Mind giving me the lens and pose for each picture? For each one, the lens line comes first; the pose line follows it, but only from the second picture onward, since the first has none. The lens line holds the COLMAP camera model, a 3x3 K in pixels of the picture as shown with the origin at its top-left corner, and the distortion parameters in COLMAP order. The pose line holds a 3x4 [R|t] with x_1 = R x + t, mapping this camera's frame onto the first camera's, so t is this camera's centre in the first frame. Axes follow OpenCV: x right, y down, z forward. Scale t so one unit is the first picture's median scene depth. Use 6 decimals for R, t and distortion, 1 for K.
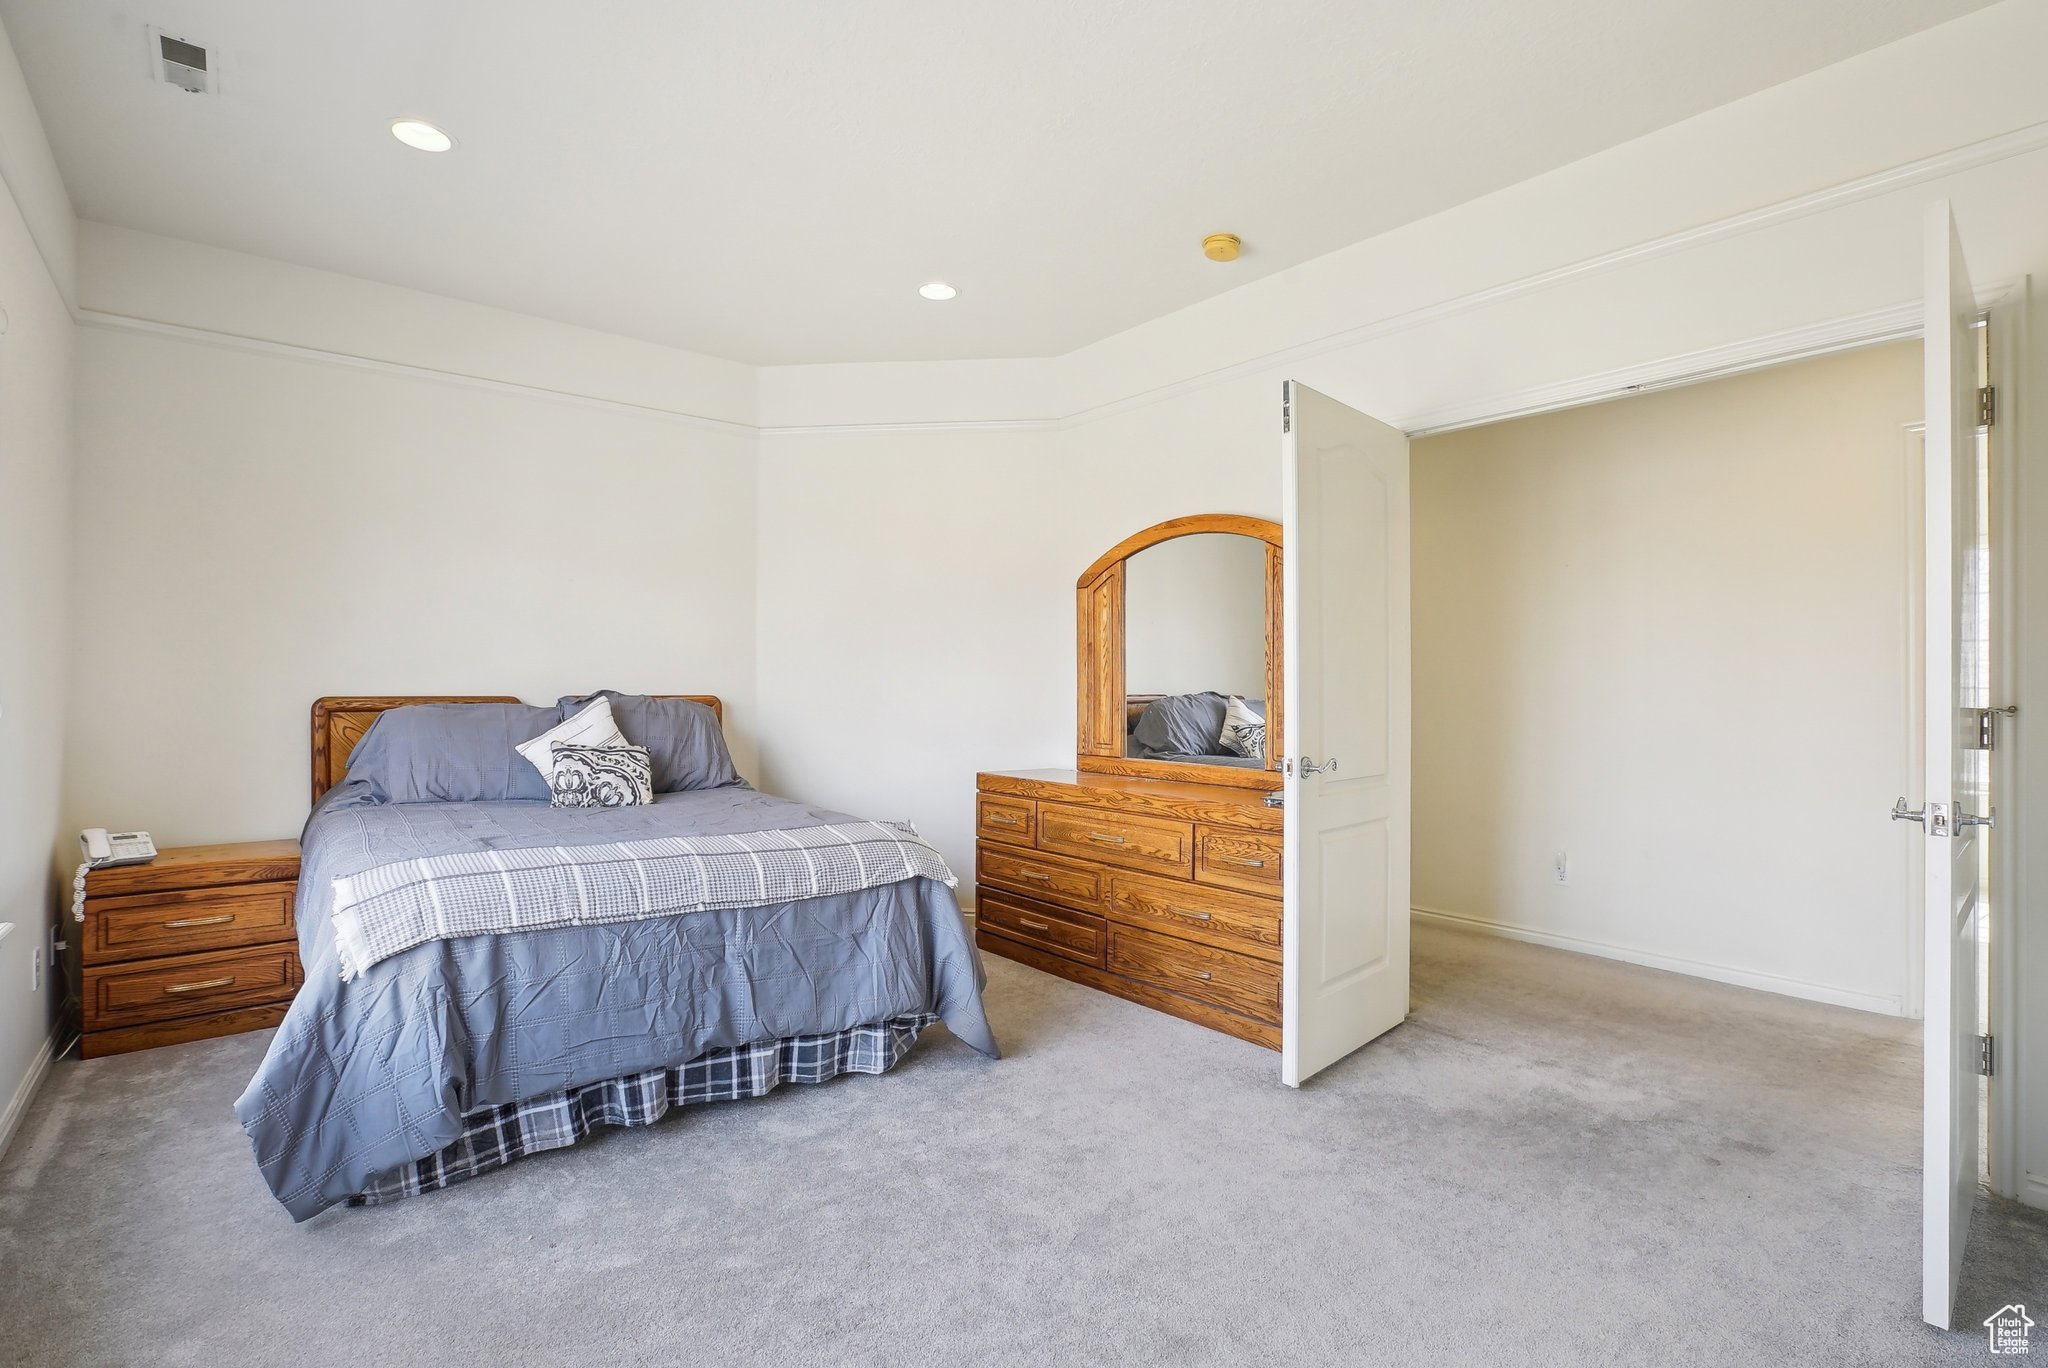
lens RADIAL K [[970.5, 0, 1040.9], [0, 970.5, 684.3], [0, 0, 1]] dist [-0.043435, 0.014880]
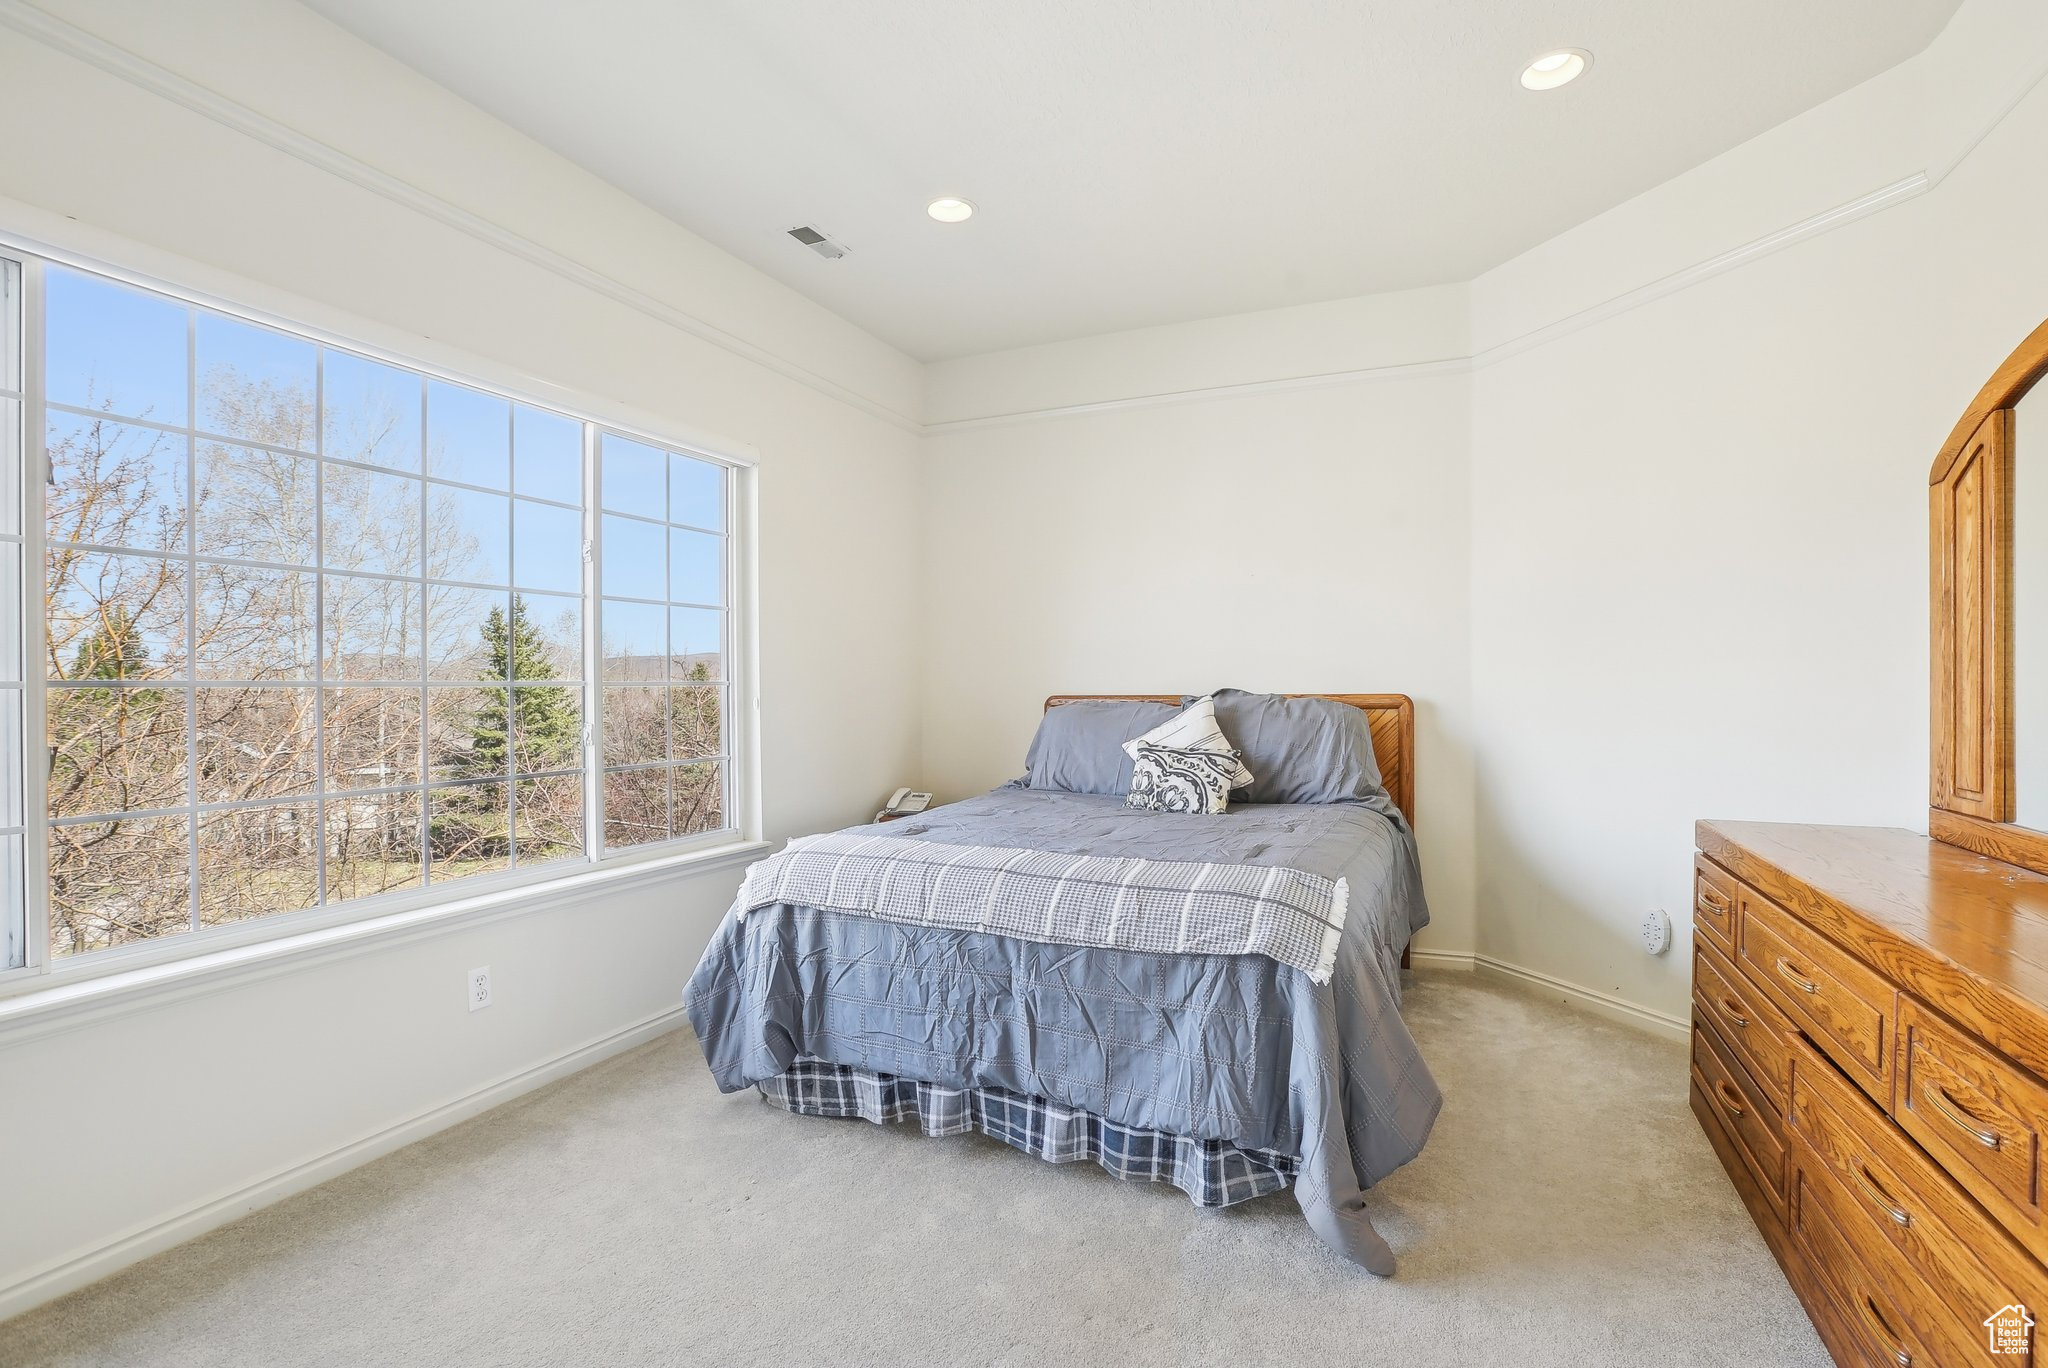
lens RADIAL K [[970.5, 0, 1026.8], [0, 970.5, 692.8], [0, 0, 1]] dist [-0.043435, 0.014880]
pose [[0.445307, -0.001375, -0.895377, 0.458670], [0.013527, 0.999895, 0.005192, 0.003274], [0.895276, -0.014424, 0.445279, 0.589391]]
